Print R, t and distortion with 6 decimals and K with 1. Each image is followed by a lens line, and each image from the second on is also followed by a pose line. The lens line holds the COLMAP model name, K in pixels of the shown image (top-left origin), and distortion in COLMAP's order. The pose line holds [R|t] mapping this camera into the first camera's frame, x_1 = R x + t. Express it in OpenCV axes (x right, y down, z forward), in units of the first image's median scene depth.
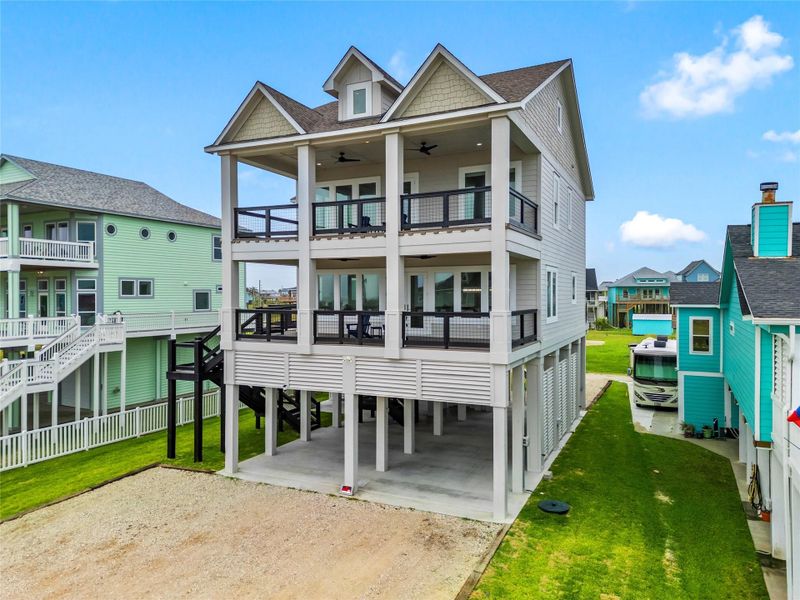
lens RADIAL K [[553.5, 0, 400.0], [0, 553.5, 300.0], [0, 0, 1]] dist [0.071374, -0.065884]
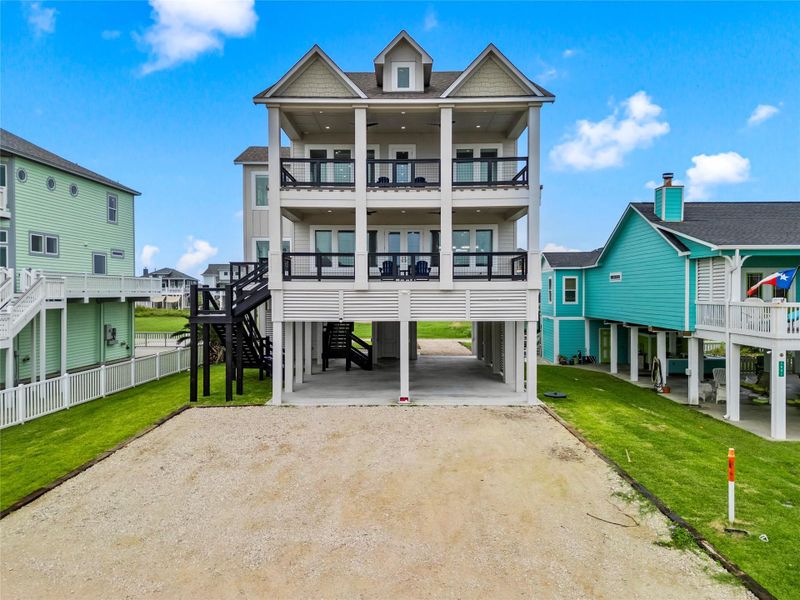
lens RADIAL K [[553.5, 0, 400.0], [0, 553.5, 300.0], [0, 0, 1]] dist [0.071374, -0.065884]
pose [[0.909568, -0.006031, 0.415512, -0.570079], [0.003867, 0.999974, 0.006048, 0.110077], [-0.415538, -0.003895, 0.909568, -0.081552]]
